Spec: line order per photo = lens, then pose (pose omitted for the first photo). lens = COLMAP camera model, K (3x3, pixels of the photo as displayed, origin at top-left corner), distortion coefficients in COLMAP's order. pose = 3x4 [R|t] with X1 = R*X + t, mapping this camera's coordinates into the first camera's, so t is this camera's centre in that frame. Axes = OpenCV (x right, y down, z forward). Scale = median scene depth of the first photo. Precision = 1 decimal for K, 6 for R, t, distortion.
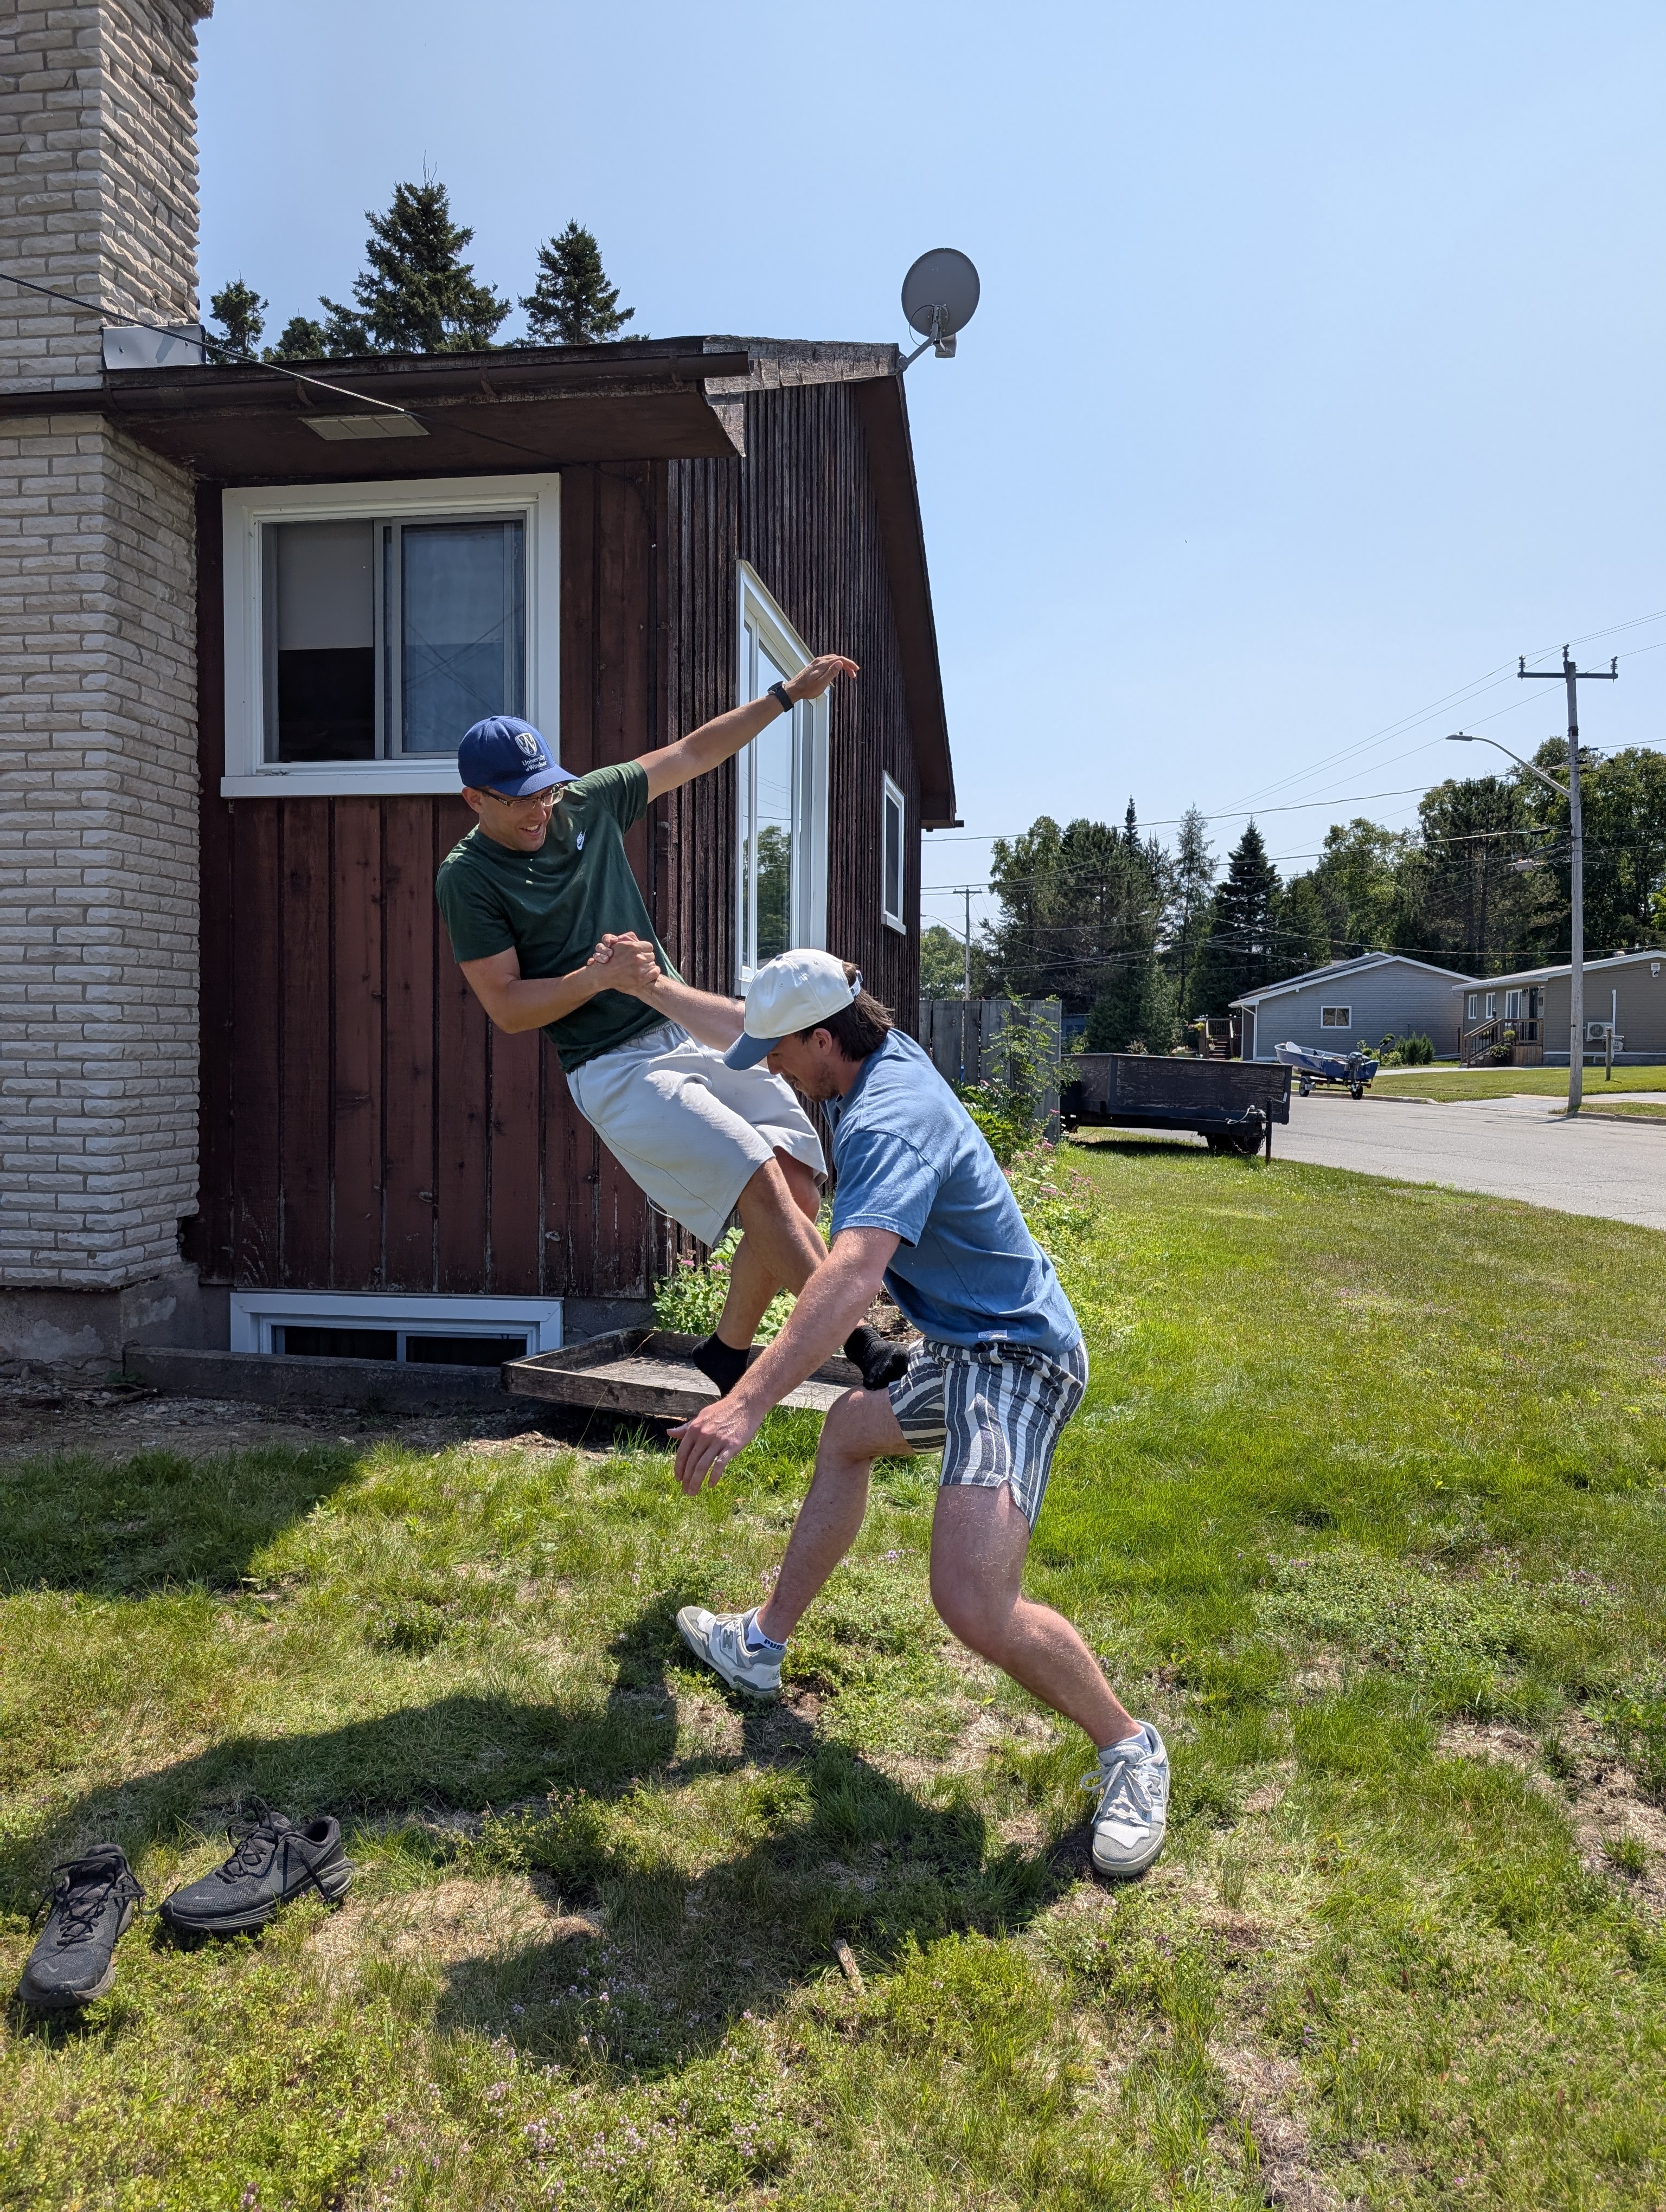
lens RADIAL K [[1595.9, 0, 831.6], [0, 1595.9, 1094.2], [0, 0, 1]] dist [0.010433, -0.005083]
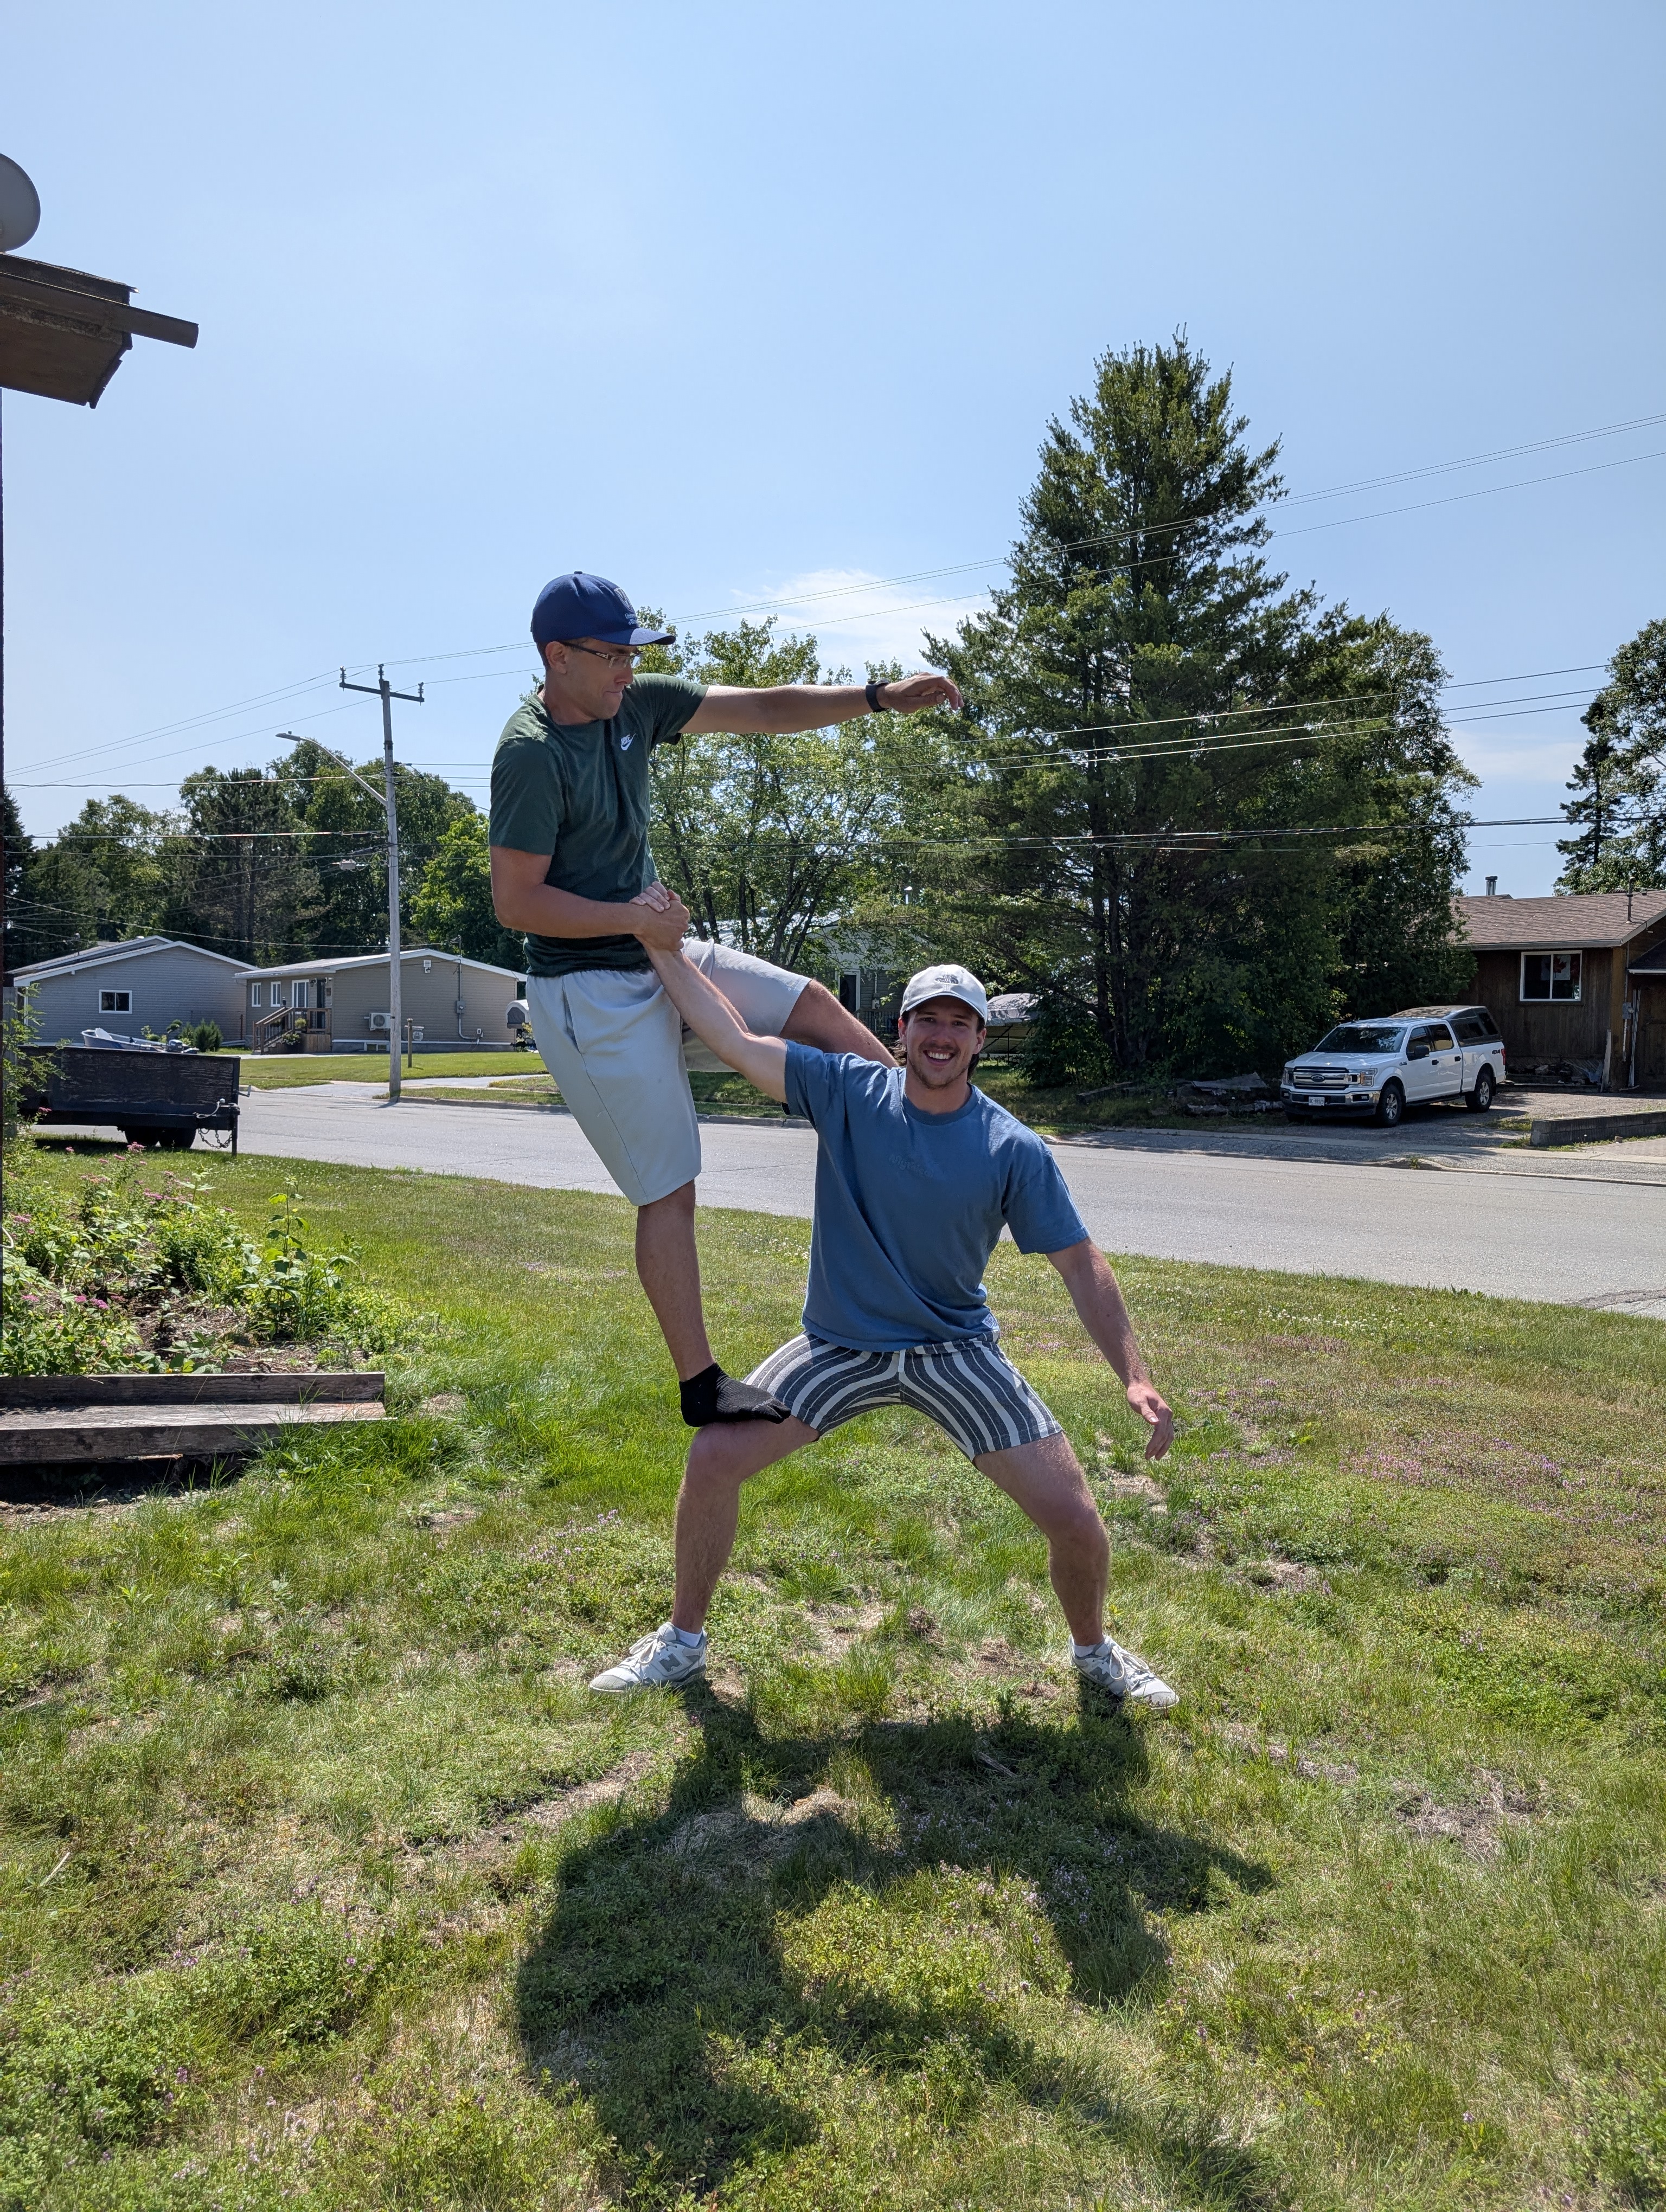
lens RADIAL K [[1595.9, 0, 831.6], [0, 1595.9, 1094.2], [0, 0, 1]] dist [0.010433, -0.005083]
pose [[0.727965, -0.015397, 0.685441, -0.377884], [0.008765, 0.999875, 0.013152, -0.014871], [-0.685558, -0.003567, 0.728009, 0.042640]]
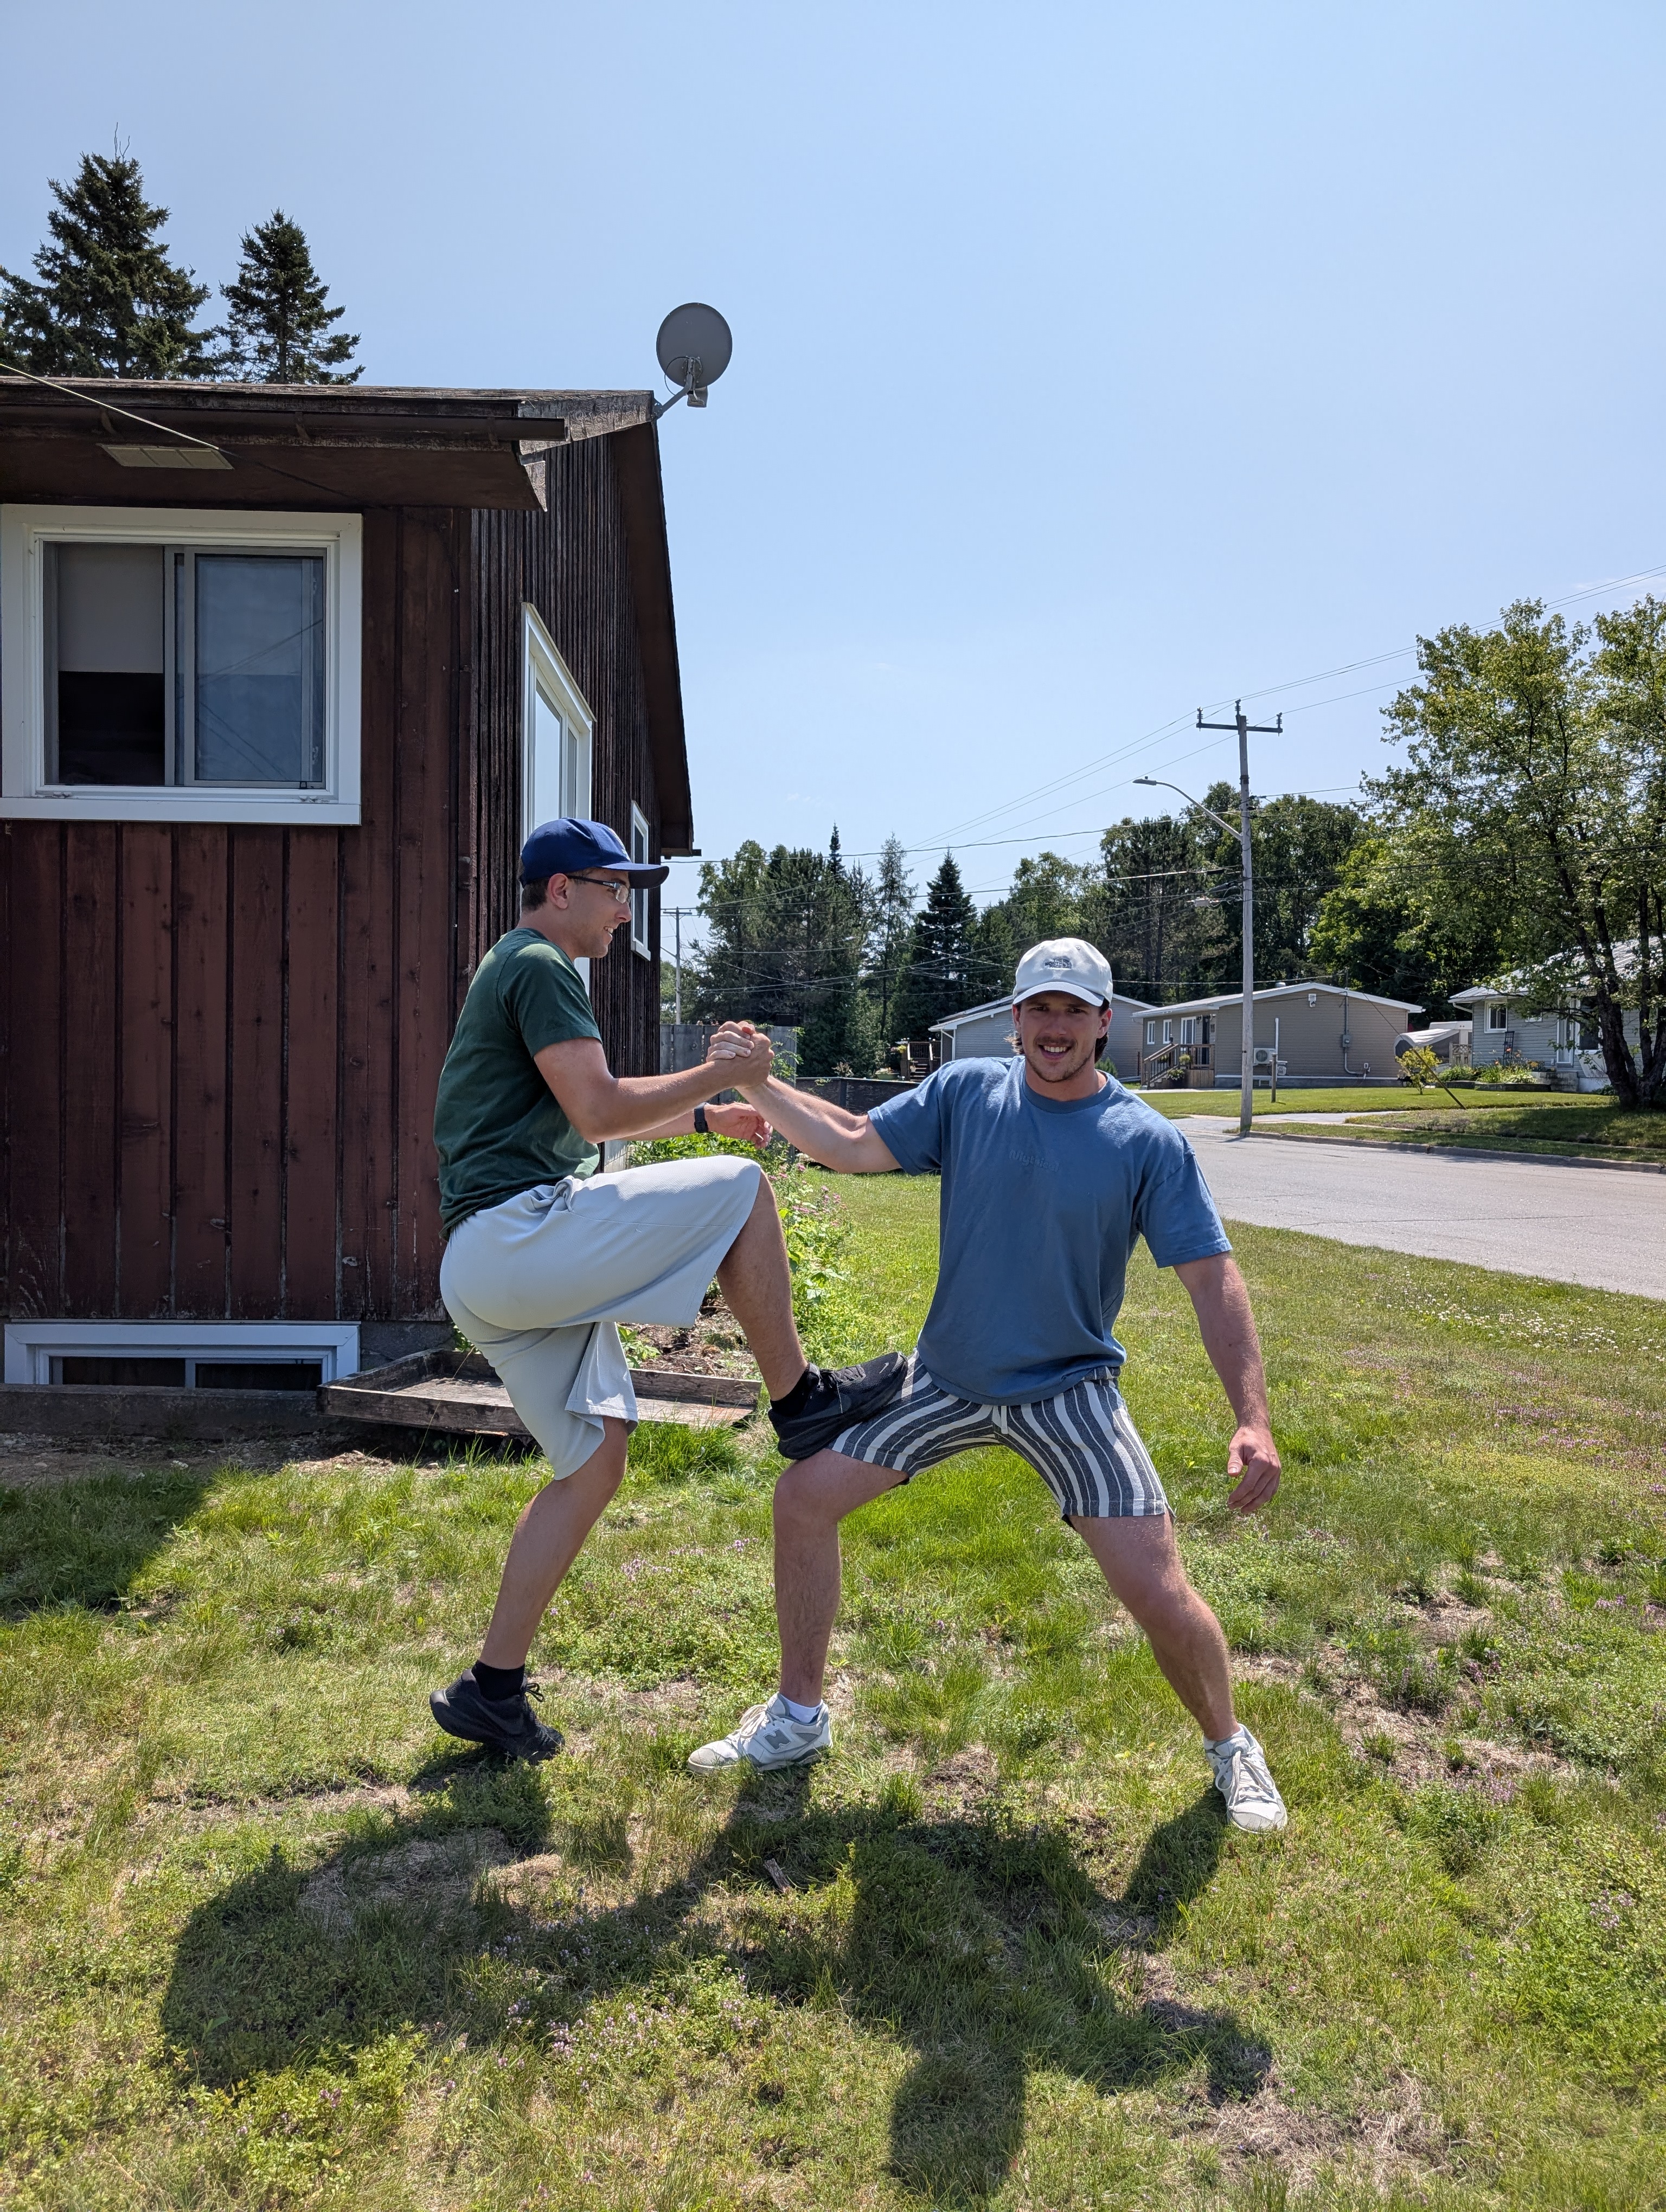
lens RADIAL K [[1596.7, 0, 826.7], [0, 1596.7, 1105.9], [0, 0, 1]] dist [0.007785, 0.002335]
pose [[0.983190, 0.001139, 0.182582, -0.063819], [-0.000216, 0.999987, -0.005072, -0.004695], [-0.182585, 0.004947, 0.983178, -0.057824]]
